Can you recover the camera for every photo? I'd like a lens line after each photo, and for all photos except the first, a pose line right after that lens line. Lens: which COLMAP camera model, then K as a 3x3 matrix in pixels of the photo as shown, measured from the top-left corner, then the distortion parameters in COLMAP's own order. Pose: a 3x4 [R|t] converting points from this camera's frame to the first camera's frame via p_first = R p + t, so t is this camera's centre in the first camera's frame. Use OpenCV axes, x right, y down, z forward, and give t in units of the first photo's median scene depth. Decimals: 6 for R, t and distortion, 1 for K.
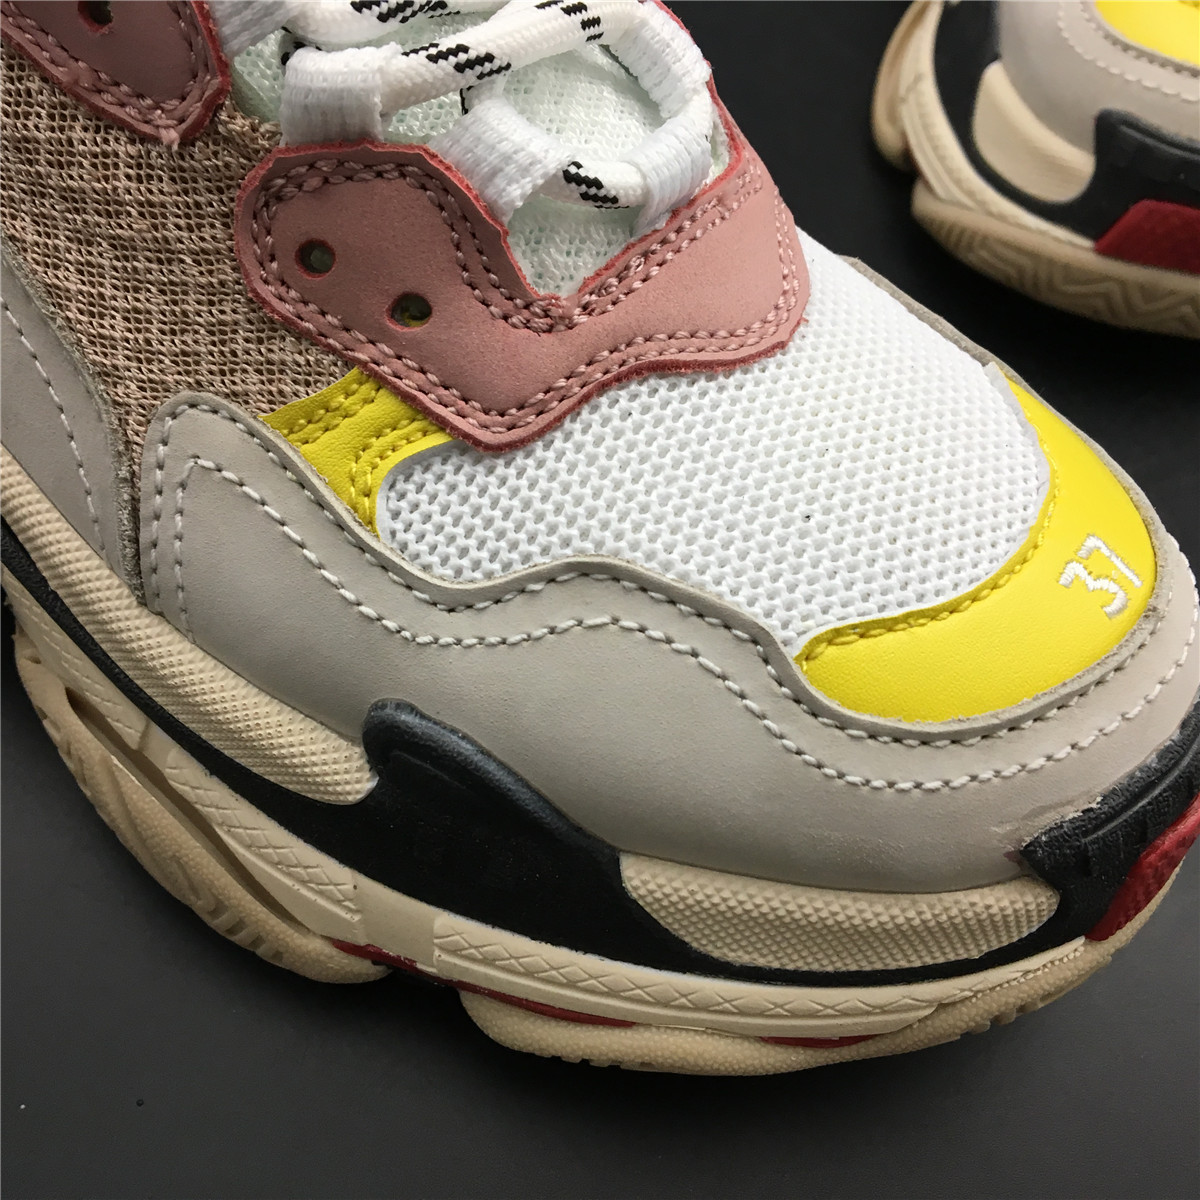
lens RADIAL K [[1466.5, 0, 581.8], [0, 1466.5, 576.5], [0, 0, 1]] dist [0.043090, 0.000000]
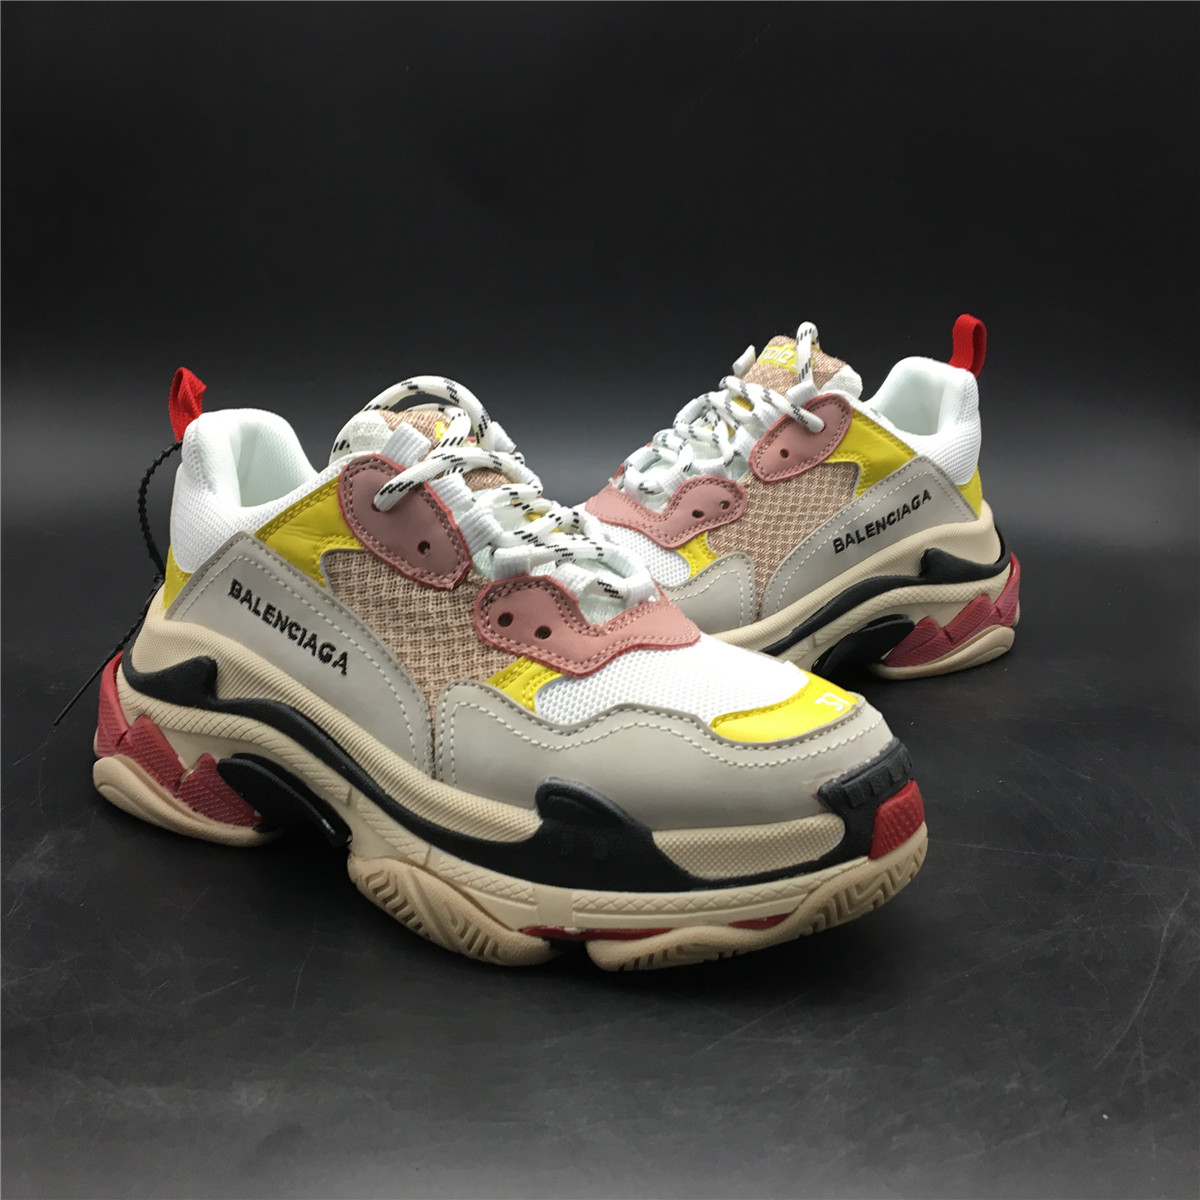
lens RADIAL K [[1318.3, 0, 592.4], [0, 1318.3, 598.0], [0, 0, 1]] dist [0.058623, 0.000000]
pose [[0.994182, -0.103366, 0.030276, -0.092897], [0.101369, 0.802926, -0.587396, 1.130222], [0.036408, 0.587048, 0.808733, -0.900382]]
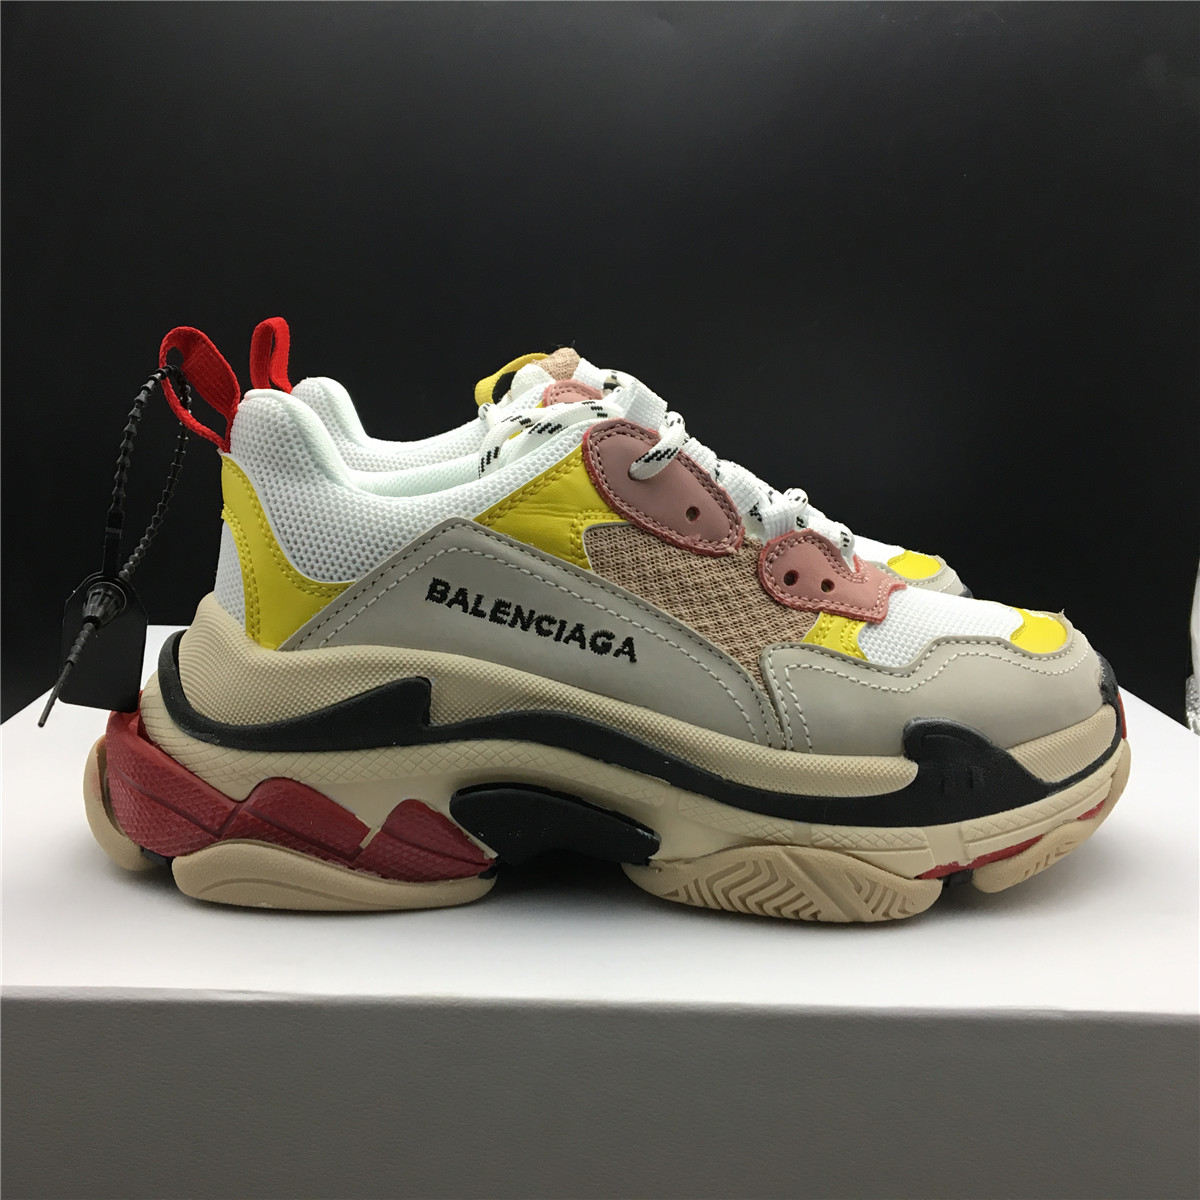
lens RADIAL K [[1318.3, 0, 599.5], [0, 1318.3, 589.1], [0, 0, 1]] dist [0.058623, 0.000000]
pose [[0.753247, -0.202324, 0.625847, -1.828979], [0.539389, 0.734532, -0.411729, 0.546853], [-0.376402, 0.647709, 0.662416, -0.359967]]
